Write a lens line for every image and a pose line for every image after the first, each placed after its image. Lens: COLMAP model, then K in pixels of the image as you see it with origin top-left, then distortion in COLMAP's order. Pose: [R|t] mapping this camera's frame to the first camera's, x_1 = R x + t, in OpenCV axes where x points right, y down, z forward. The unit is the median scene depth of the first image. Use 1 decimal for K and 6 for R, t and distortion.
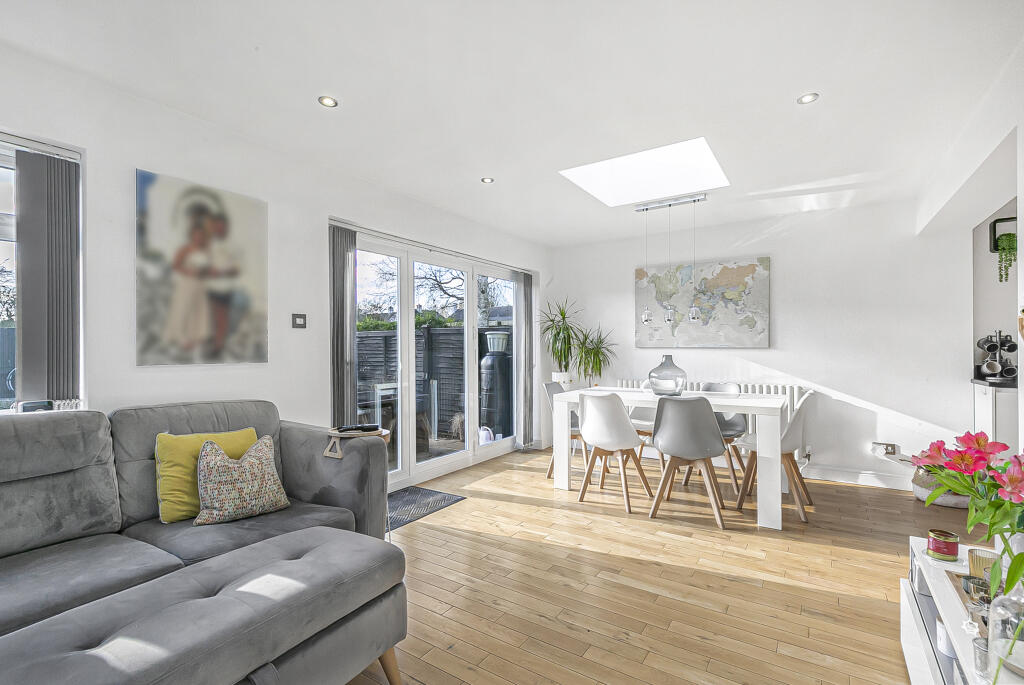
lens RADIAL K [[468.9, 0, 516.2], [0, 468.9, 346.4], [0, 0, 1]] dist [-0.001198, -0.000179]
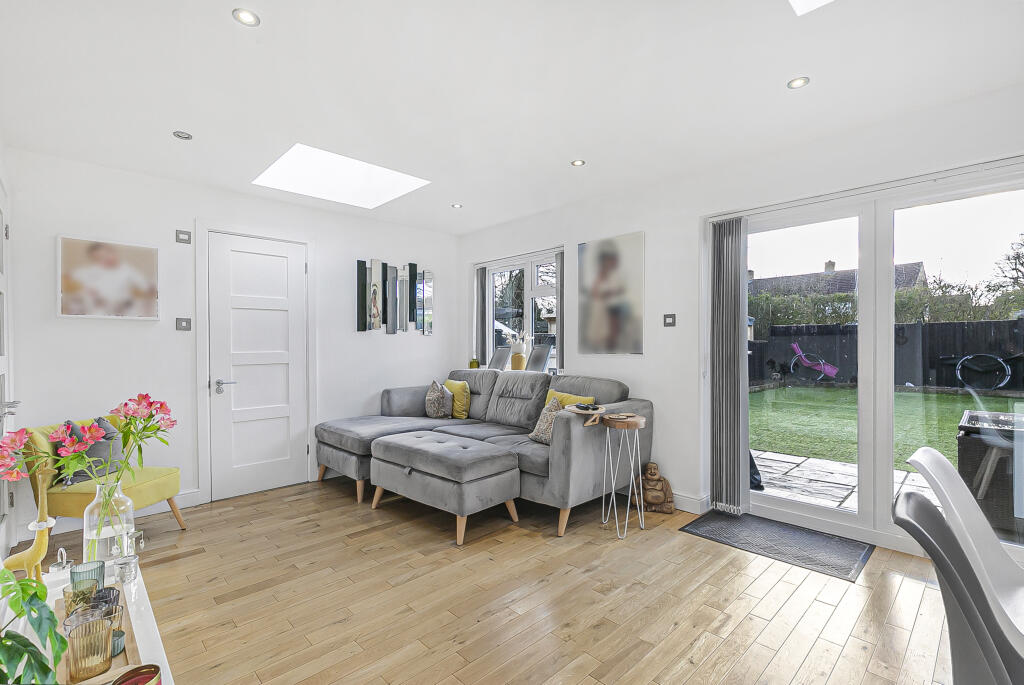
lens RADIAL K [[468.9, 0, 516.2], [0, 468.9, 346.4], [0, 0, 1]] dist [-0.001198, -0.000179]
pose [[-0.213066, 0.006295, -0.977018, 0.825271], [0.006244, 0.999968, 0.005081, 0.002588], [0.977018, -0.005018, -0.213098, 0.948599]]
